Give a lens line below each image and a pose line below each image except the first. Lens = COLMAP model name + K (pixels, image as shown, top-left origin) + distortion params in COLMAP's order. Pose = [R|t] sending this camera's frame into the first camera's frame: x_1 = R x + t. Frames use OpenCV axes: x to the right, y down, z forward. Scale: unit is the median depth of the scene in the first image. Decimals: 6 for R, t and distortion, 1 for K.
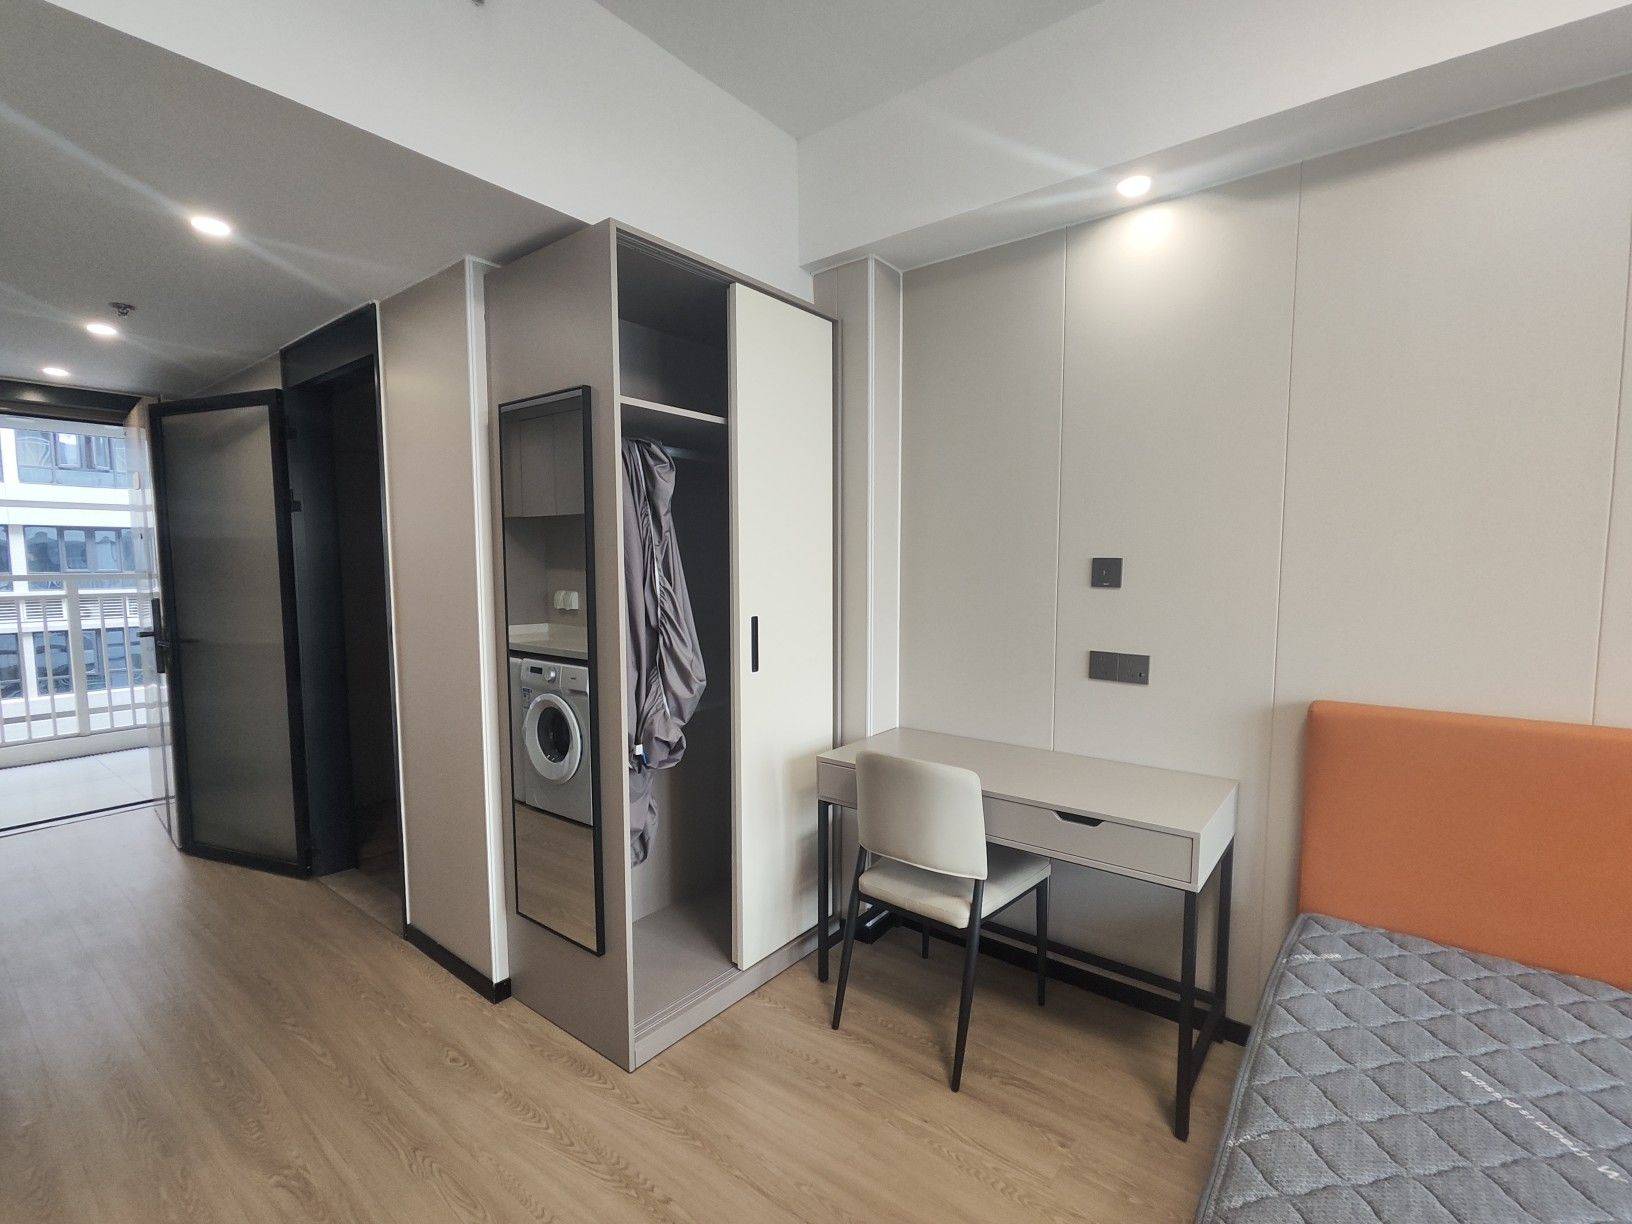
lens RADIAL K [[748.1, 0, 812.6], [0, 748.1, 623.9], [0, 0, 1]] dist [-0.000249, 0.003467]
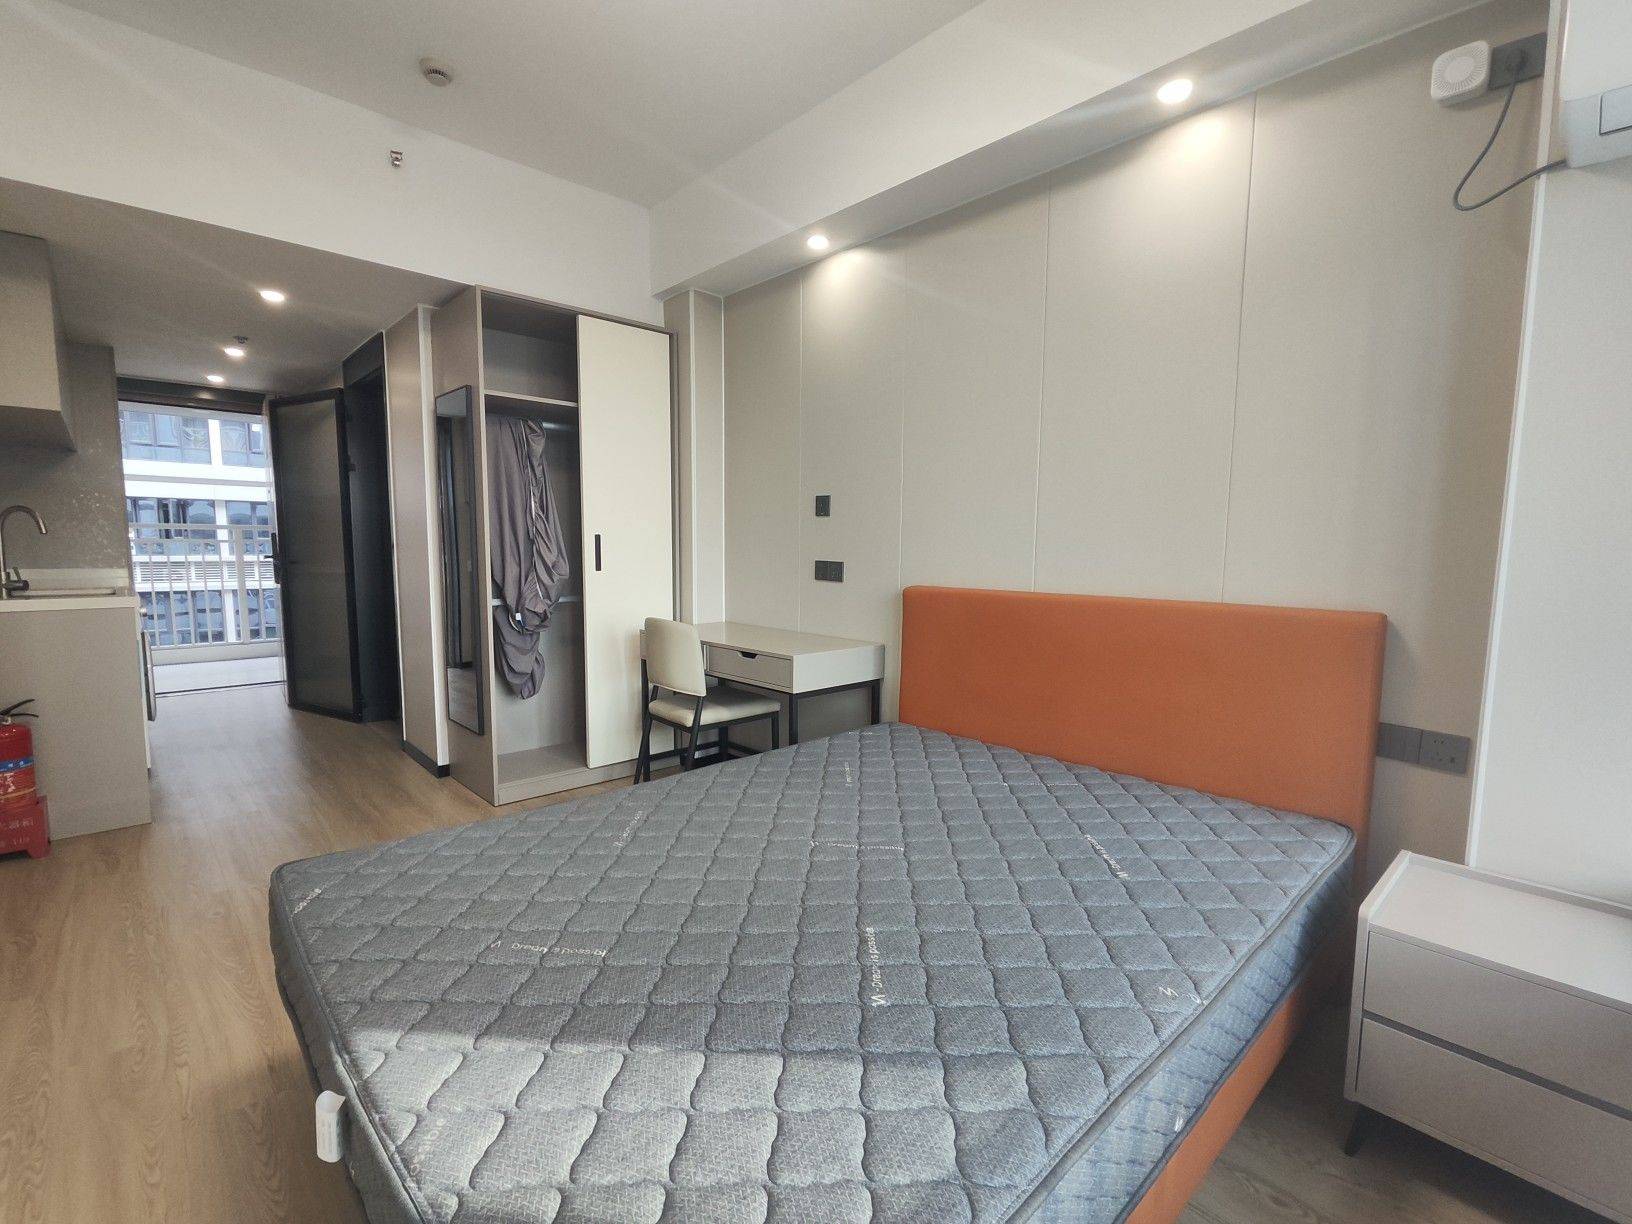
lens RADIAL K [[748.1, 0, 805.9], [0, 748.1, 622.3], [0, 0, 1]] dist [-0.000249, 0.003467]
pose [[0.987398, 0.028282, -0.155706, 0.607278], [-0.025013, 0.999424, 0.022917, 0.128812], [0.156265, -0.018734, 0.987538, -0.454913]]
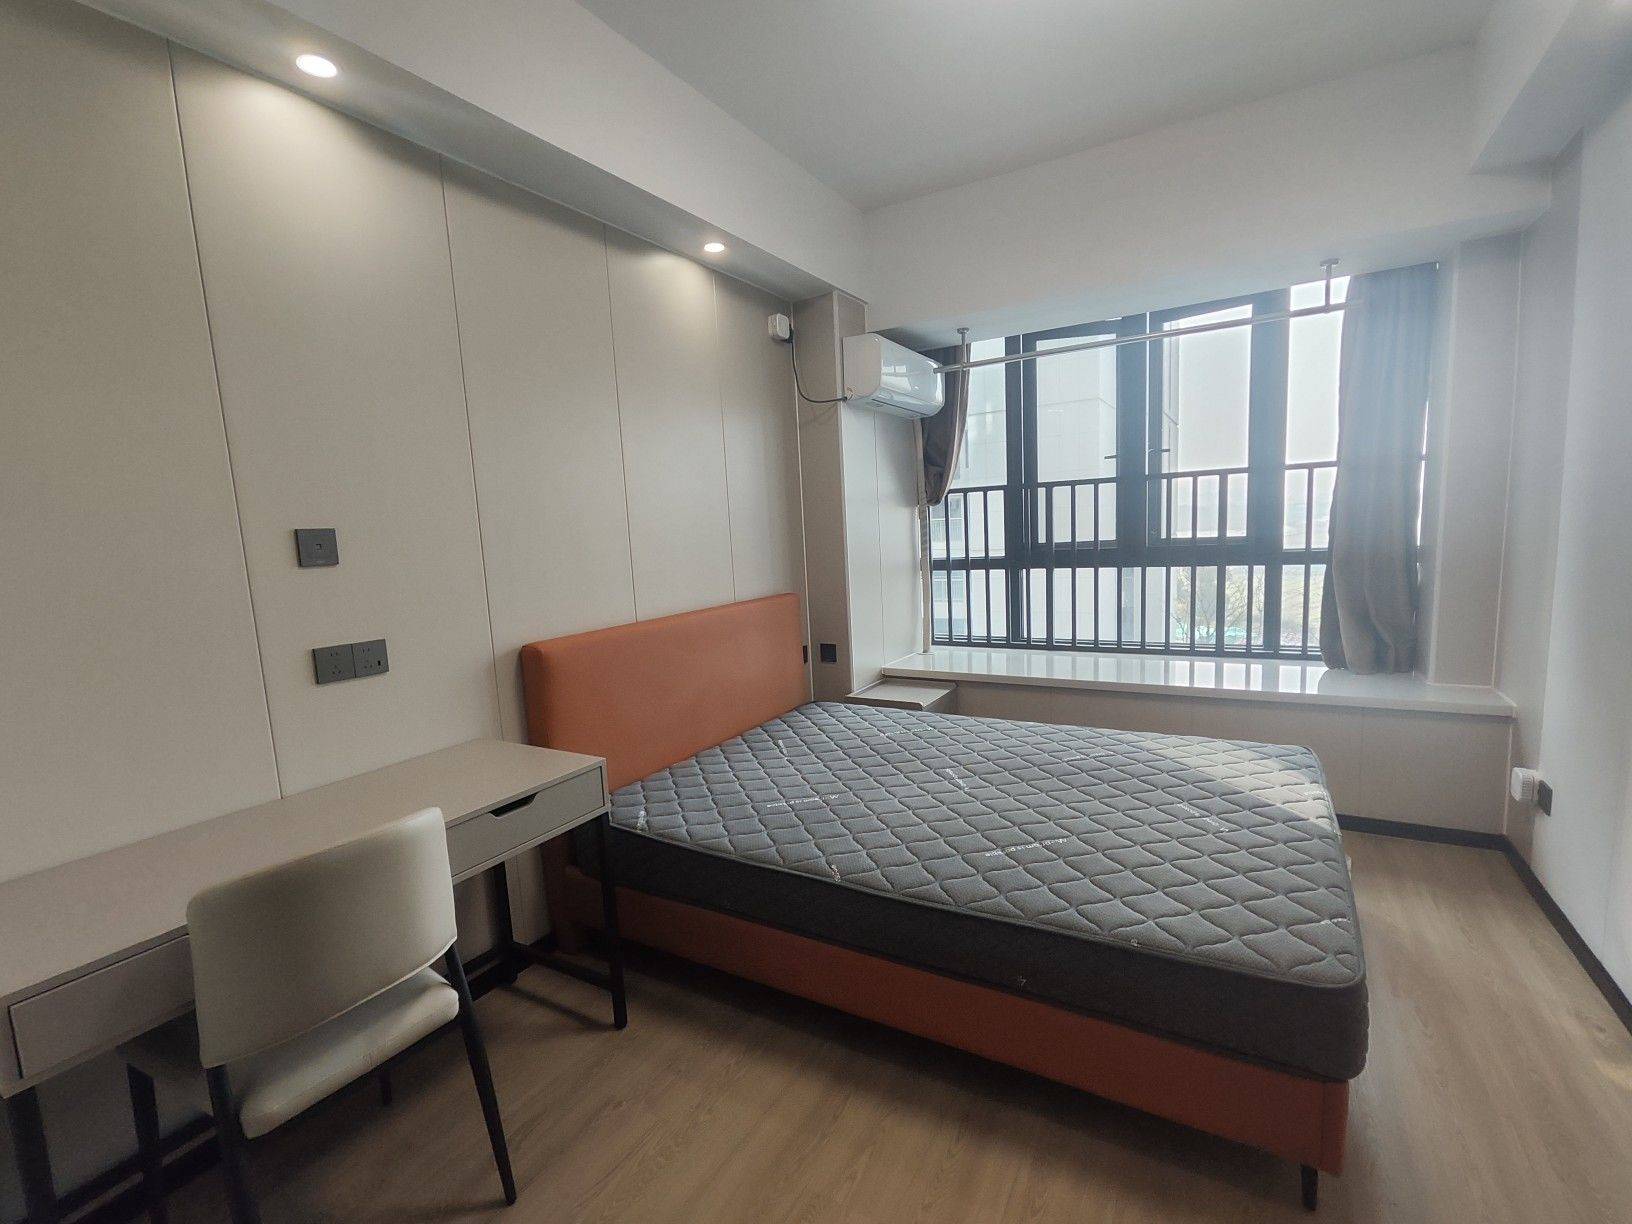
lens RADIAL K [[748.1, 0, 802.3], [0, 748.1, 625.4], [0, 0, 1]] dist [-0.000249, 0.003467]
pose [[-0.119902, -0.124383, 0.984963, -0.470178], [0.137338, 0.980503, 0.140539, -0.029045], [-0.983240, 0.152124, -0.100482, 0.599052]]
